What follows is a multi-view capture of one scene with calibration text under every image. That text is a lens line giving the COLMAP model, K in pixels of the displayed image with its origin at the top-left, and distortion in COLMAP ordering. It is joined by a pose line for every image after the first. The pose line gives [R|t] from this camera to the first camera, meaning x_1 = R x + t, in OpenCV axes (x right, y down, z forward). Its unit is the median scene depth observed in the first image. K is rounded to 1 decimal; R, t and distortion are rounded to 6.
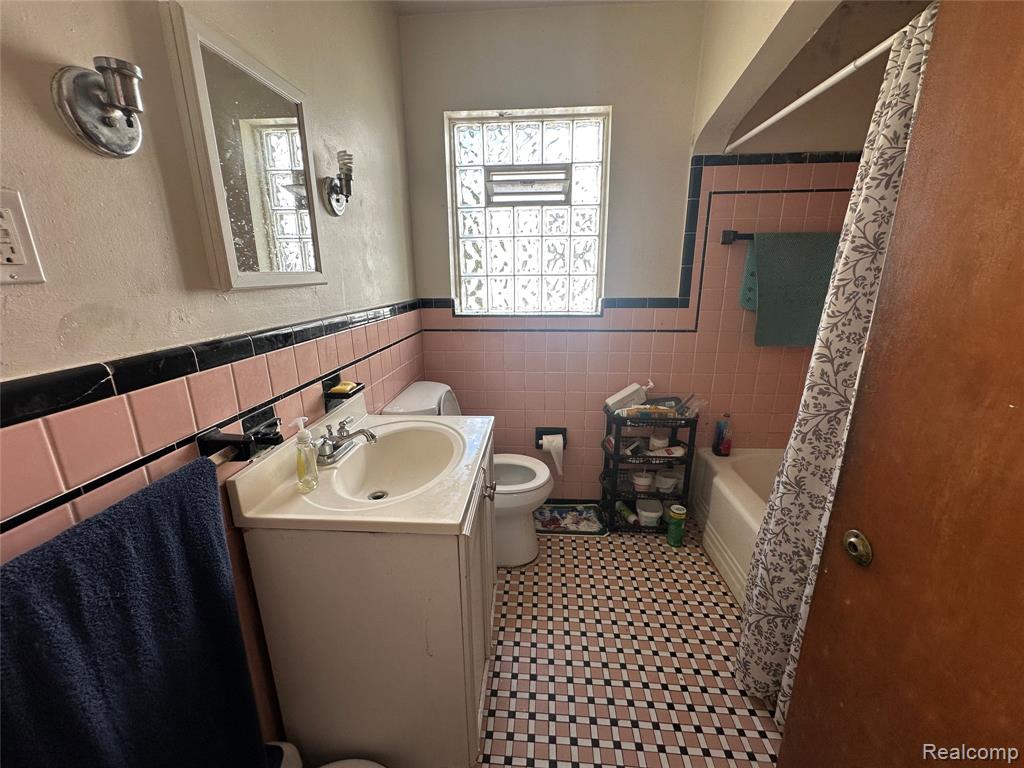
lens RADIAL K [[408.9, 0, 514.2], [0, 408.9, 383.1], [0, 0, 1]] dist [-0.003483, 0.000438]
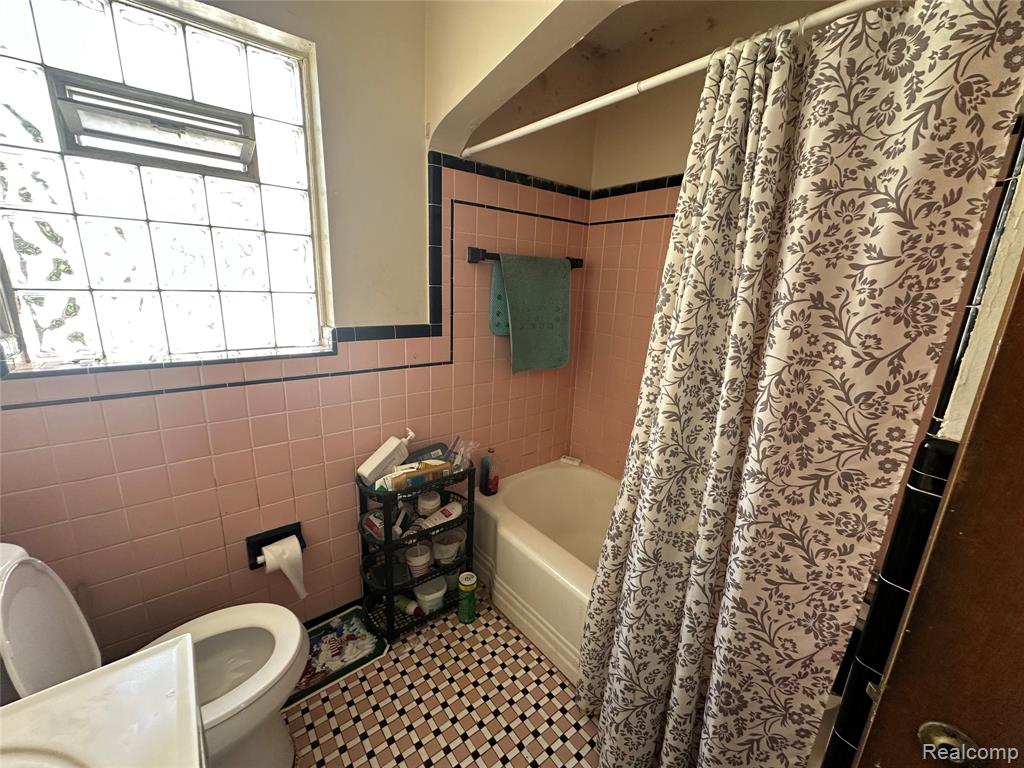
lens RADIAL K [[408.9, 0, 509.2], [0, 408.9, 384.6], [0, 0, 1]] dist [-0.003483, 0.000438]
pose [[0.736185, -0.128743, 0.664423, -0.037784], [0.127958, 0.990511, 0.050150, -0.111993], [-0.664574, 0.048099, 0.745672, 0.297081]]
